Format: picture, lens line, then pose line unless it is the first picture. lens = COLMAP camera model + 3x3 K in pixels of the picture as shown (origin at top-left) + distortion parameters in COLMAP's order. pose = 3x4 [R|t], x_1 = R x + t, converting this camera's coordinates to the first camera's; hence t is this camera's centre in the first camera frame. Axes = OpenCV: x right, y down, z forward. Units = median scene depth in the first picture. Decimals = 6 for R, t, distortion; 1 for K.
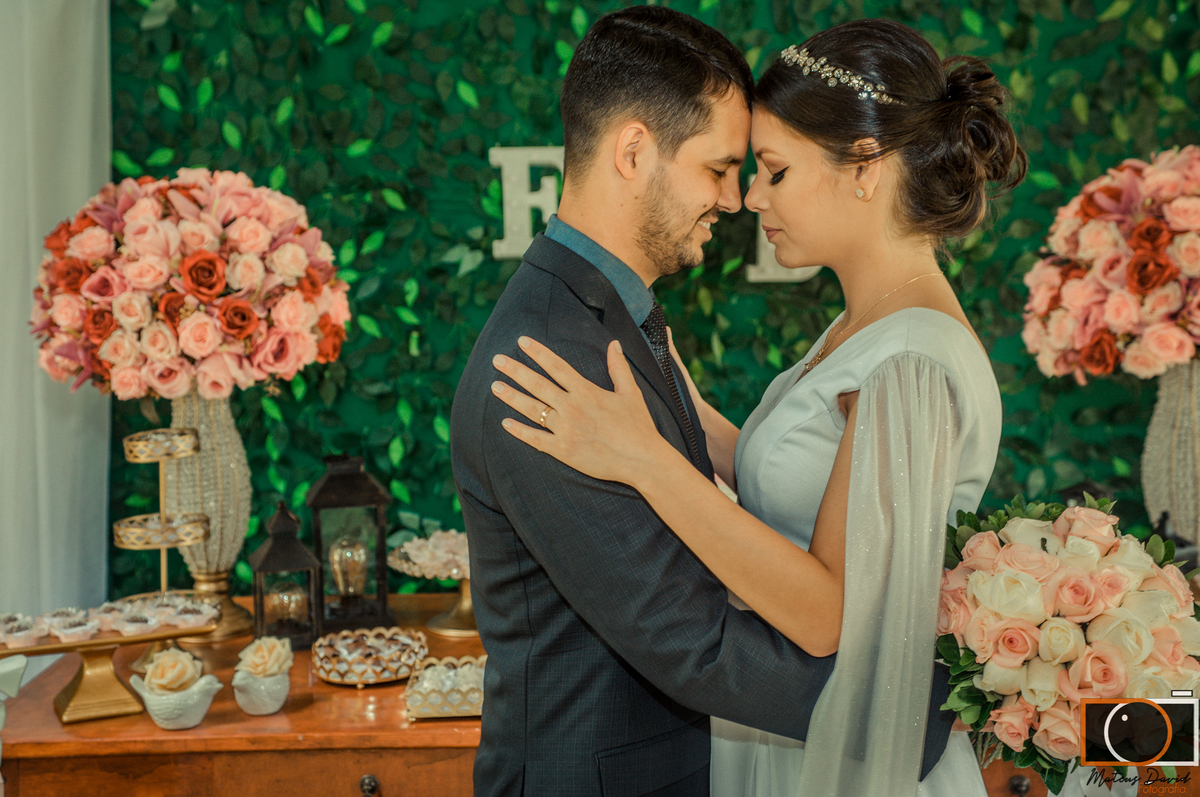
lens RADIAL K [[1904.0, 0, 600.0], [0, 1904.0, 398.5], [0, 0, 1]] dist [0.271770, -0.047913]
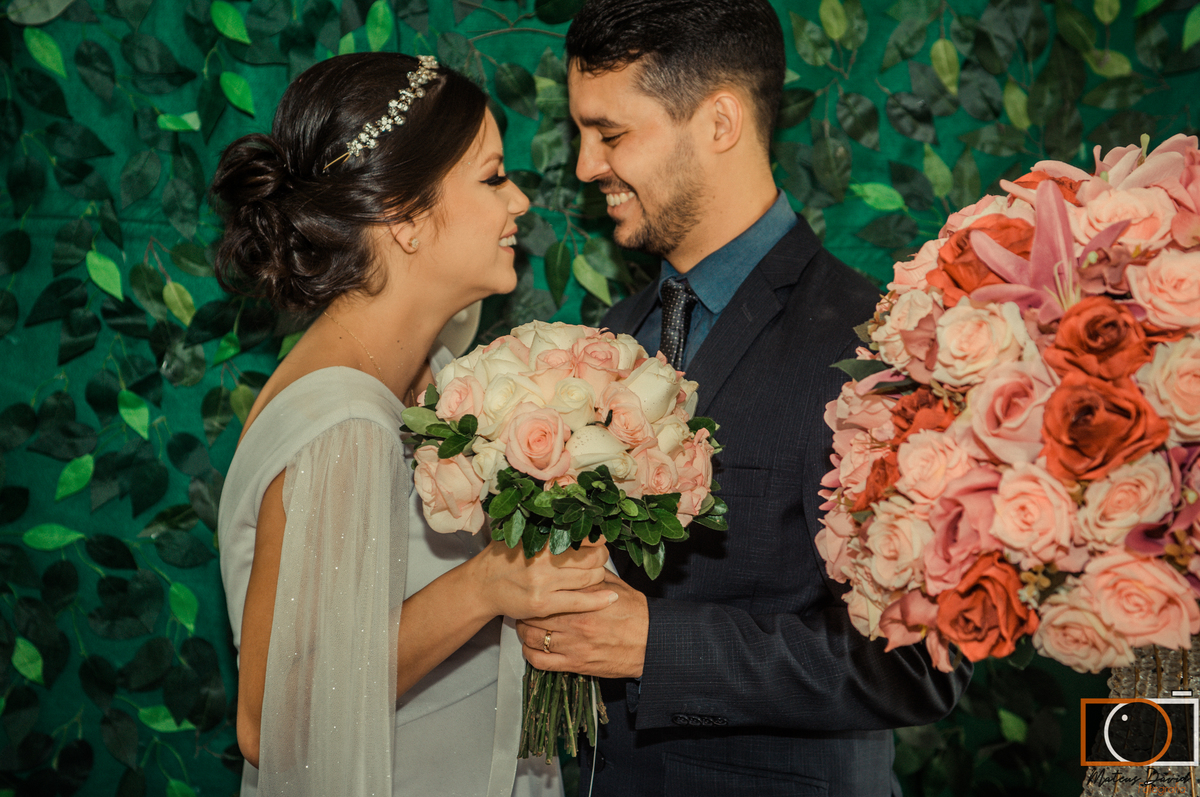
lens RADIAL K [[2815.6, 0, 600.0], [0, 2815.6, 398.5], [0, 0, 1]] dist [0.476255, 0.056230]
pose [[0.992626, 0.022155, 0.119175, 0.095478], [-0.017746, 0.999123, -0.037931, -0.042564], [-0.119911, 0.035537, 0.992148, 0.374648]]
